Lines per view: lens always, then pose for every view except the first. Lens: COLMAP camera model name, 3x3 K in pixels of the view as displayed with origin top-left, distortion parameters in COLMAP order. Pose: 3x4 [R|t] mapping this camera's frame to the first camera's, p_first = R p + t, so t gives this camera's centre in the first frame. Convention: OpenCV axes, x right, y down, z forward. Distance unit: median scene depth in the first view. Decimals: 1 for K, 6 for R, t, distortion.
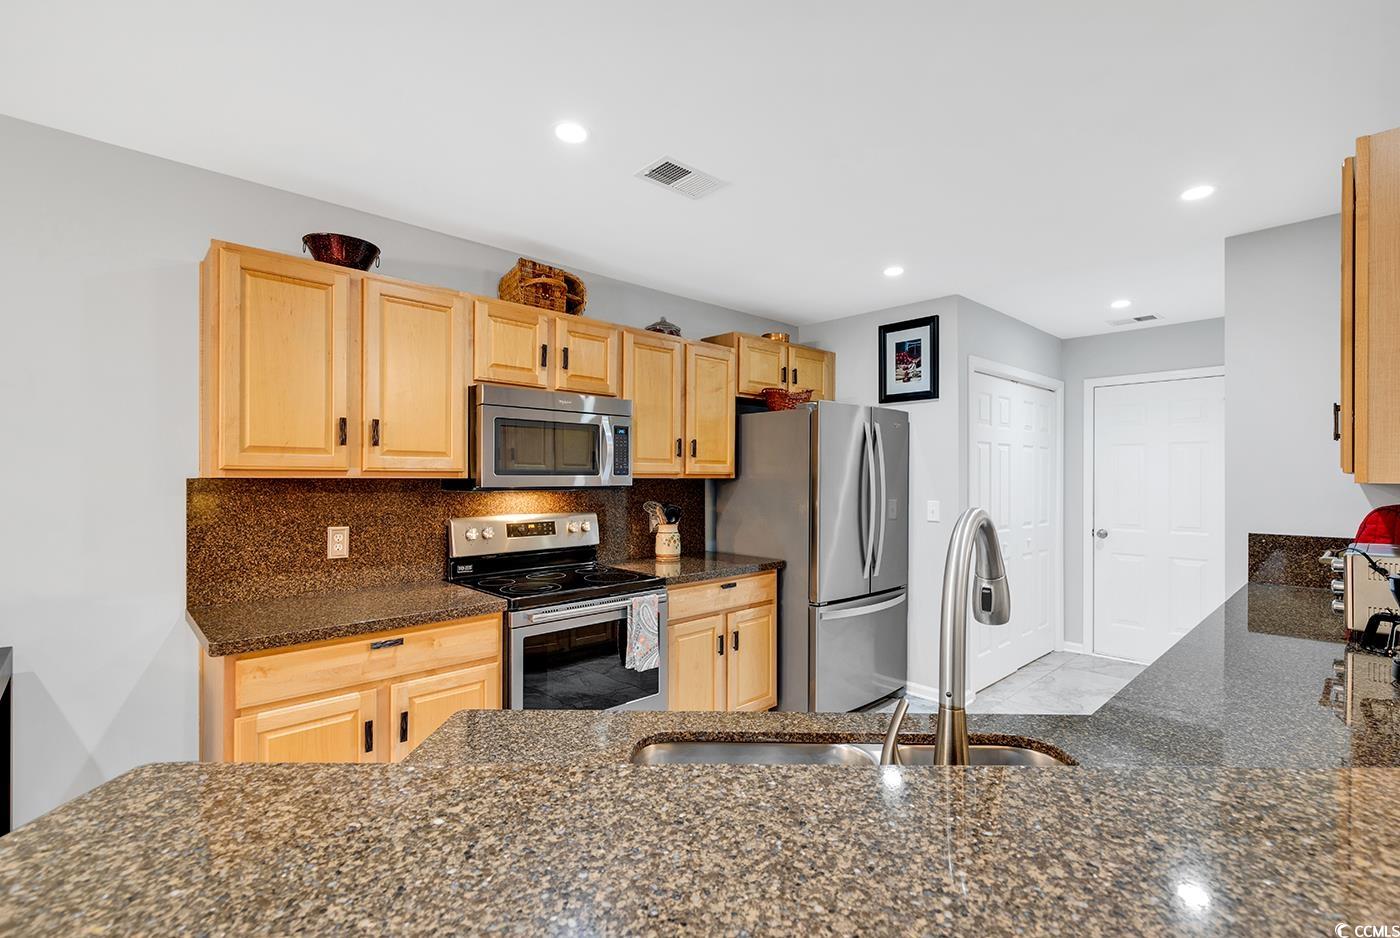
lens RADIAL K [[626.9, 0, 707.1], [0, 626.9, 479.9], [0, 0, 1]] dist [0.006242, -0.001226]
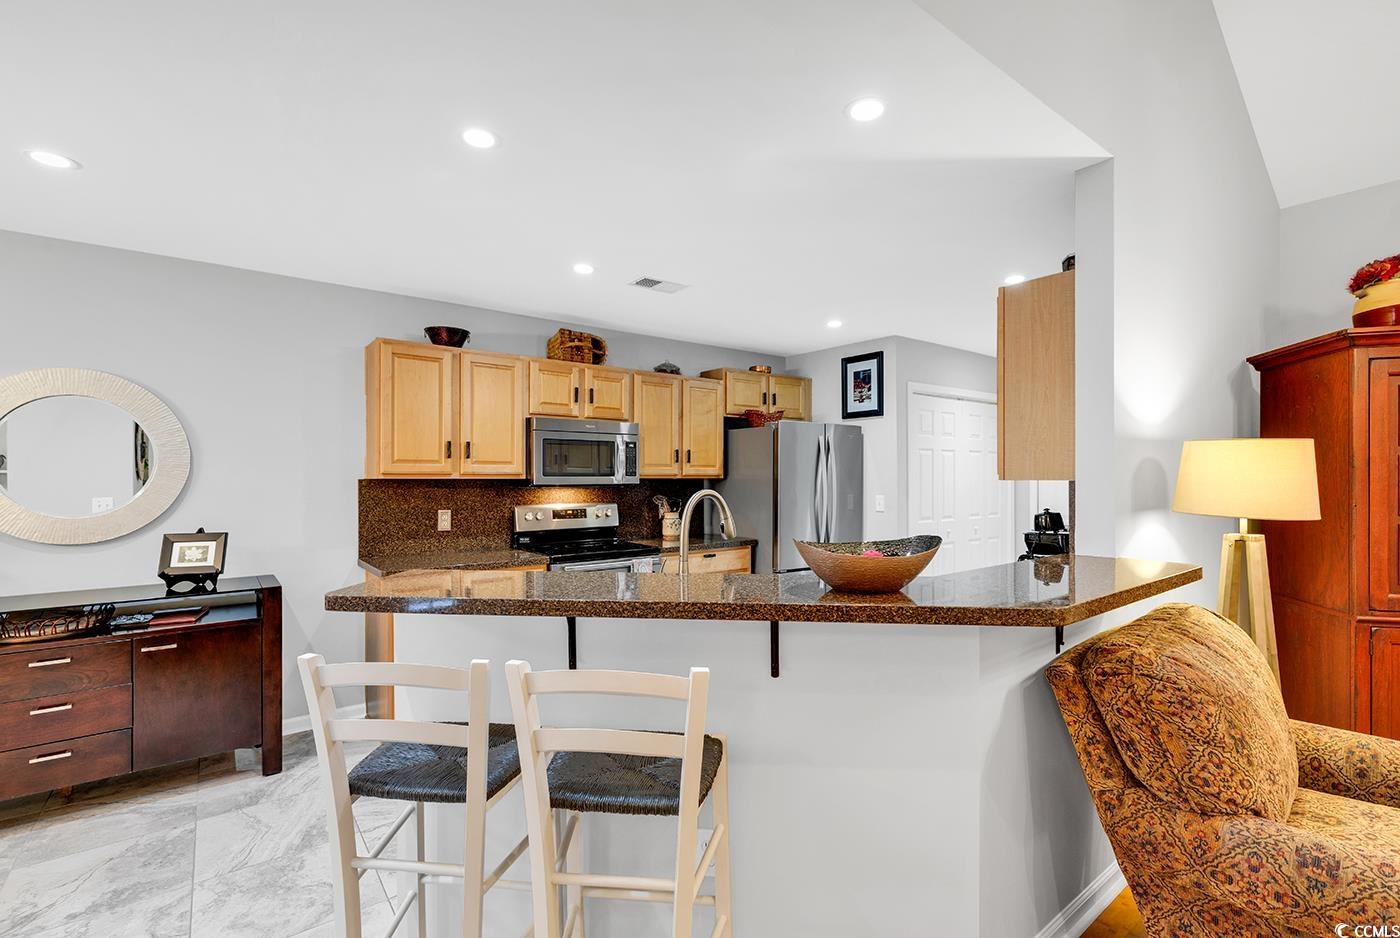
lens RADIAL K [[626.9, 0, 712.2], [0, 626.9, 478.7], [0, 0, 1]] dist [0.006242, -0.001226]
pose [[0.995283, -0.003011, -0.096963, 0.177131], [0.002739, 0.999992, -0.002937, 0.002538], [0.096971, 0.002657, 0.995284, -0.383359]]
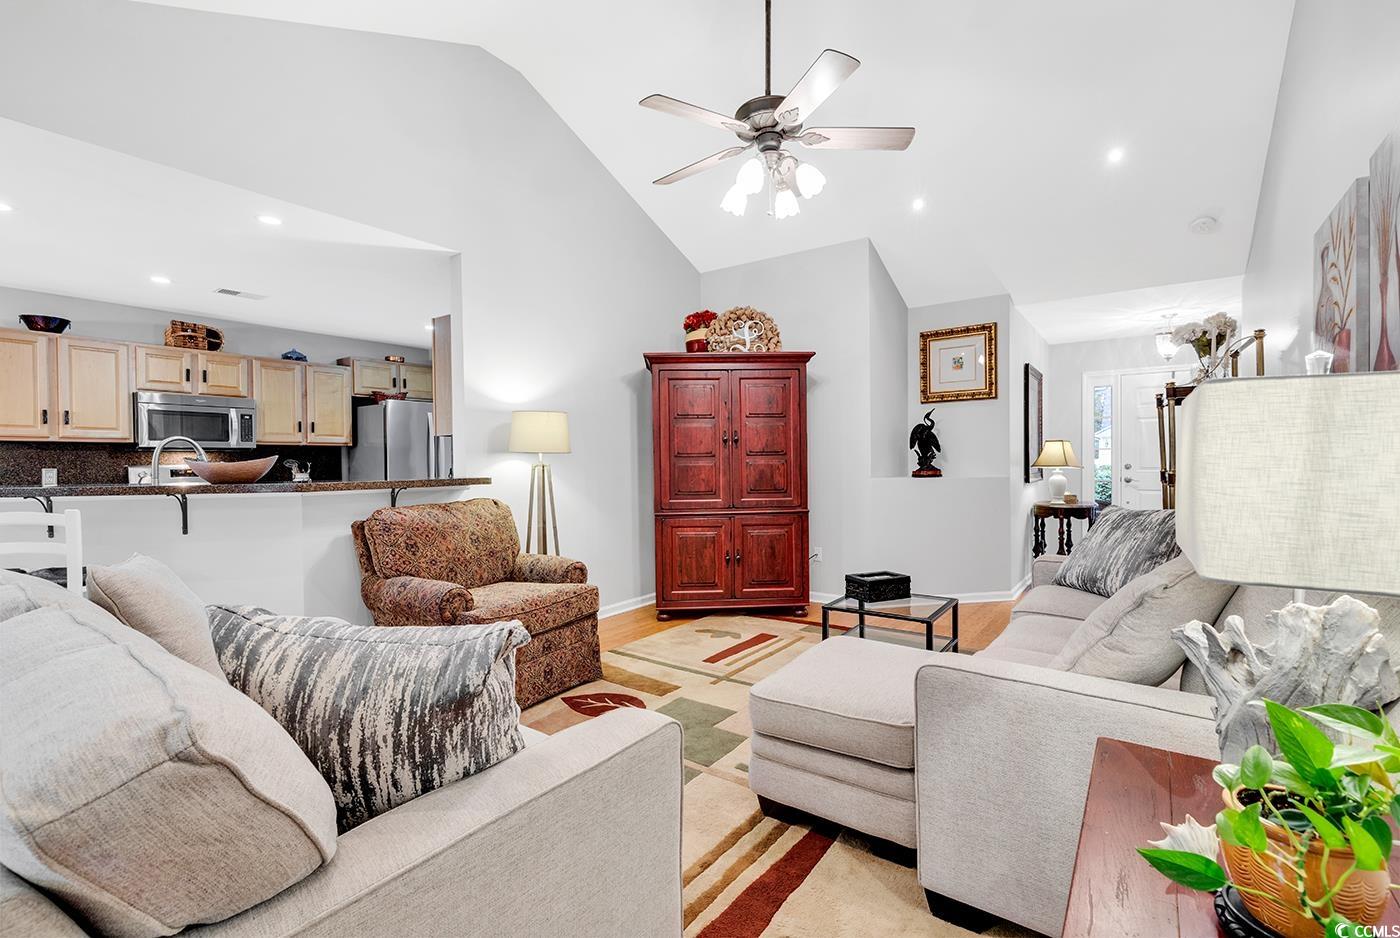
lens RADIAL K [[626.9, 0, 712.8], [0, 626.9, 468.1], [0, 0, 1]] dist [0.006242, -0.001226]
pose [[0.982246, -0.013052, 0.187141, 0.790541], [0.012201, 0.999909, 0.005701, 0.069680], [-0.187198, -0.003317, 0.982317, -0.952655]]
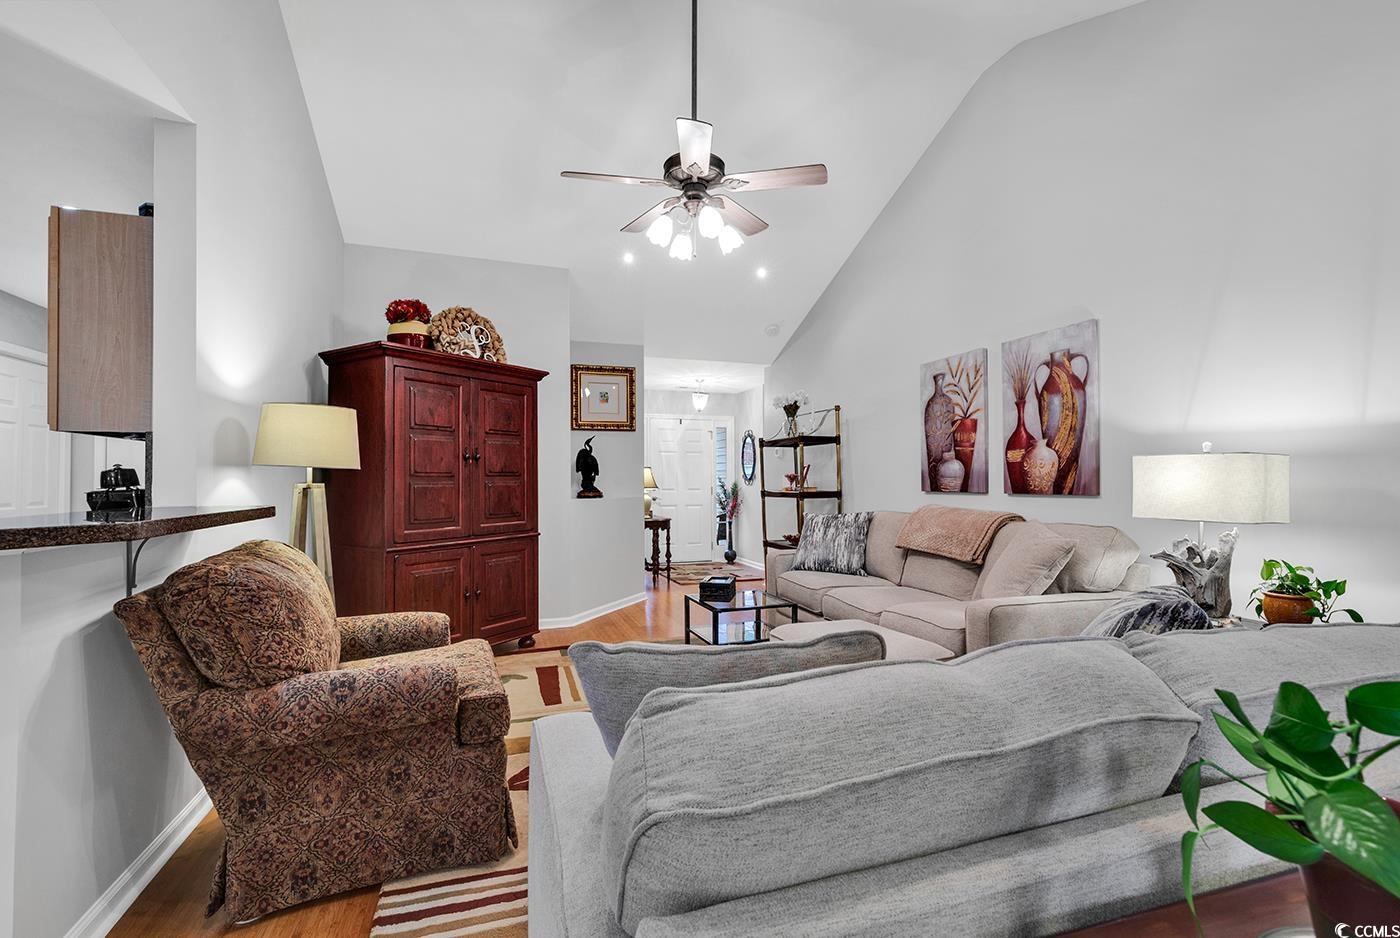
lens RADIAL K [[626.9, 0, 704.1], [0, 626.9, 470.2], [0, 0, 1]] dist [0.006242, -0.001226]
pose [[0.416055, 0.012330, 0.909256, 0.137652], [0.009473, 0.999795, -0.017893, 0.065182], [-0.909290, 0.016058, 0.415853, -0.481064]]
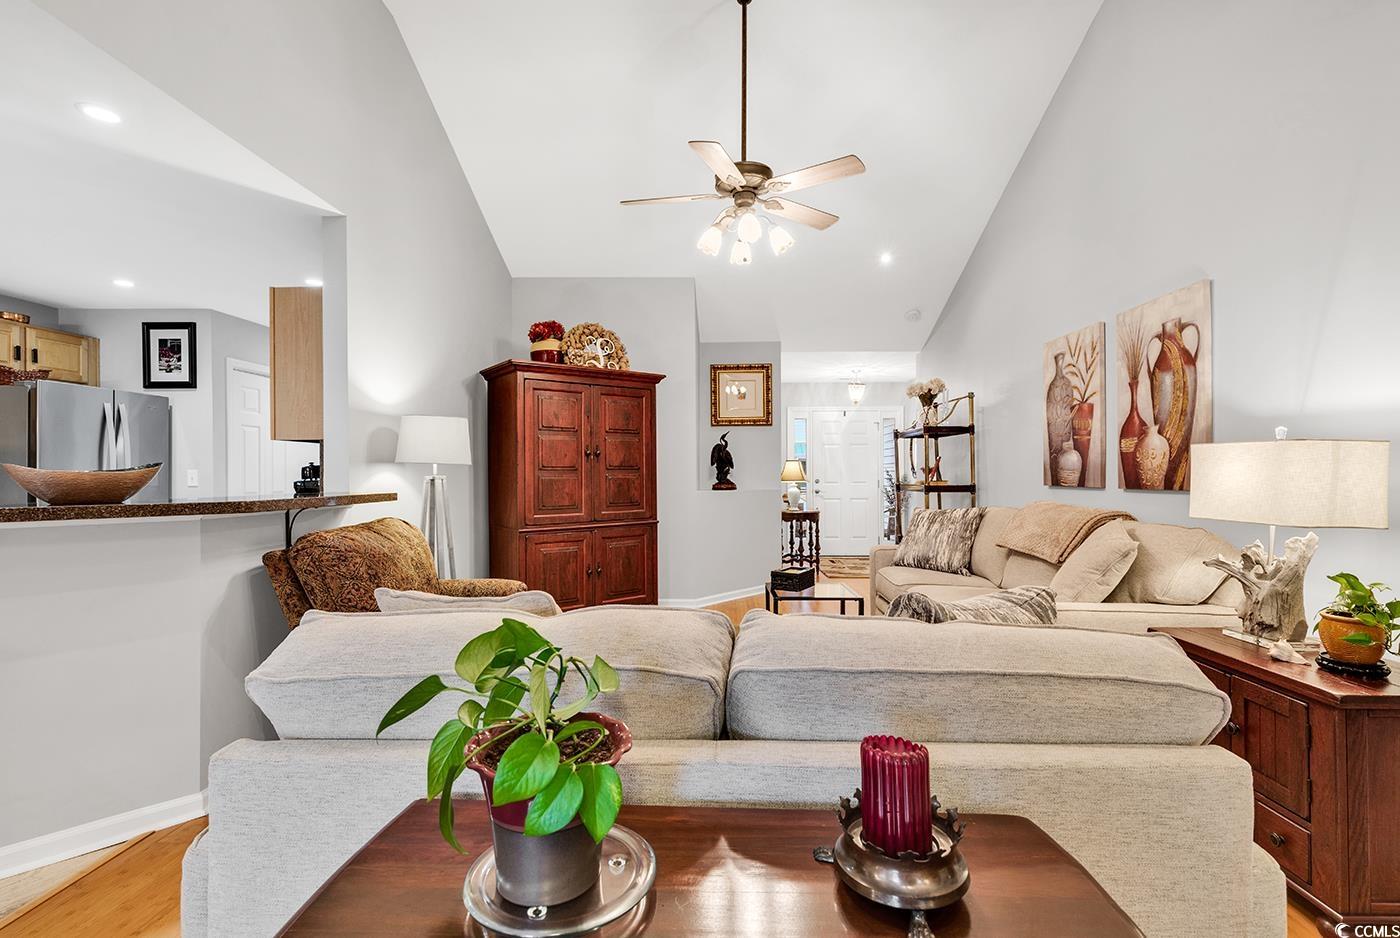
lens RADIAL K [[626.9, 0, 706.9], [0, 626.9, 475.4], [0, 0, 1]] dist [0.006242, -0.001226]
pose [[0.707665, -0.005191, 0.706529, 0.245818], [0.008249, 0.999966, -0.000915, 0.067083], [-0.706500, 0.006475, 0.707683, -0.760741]]
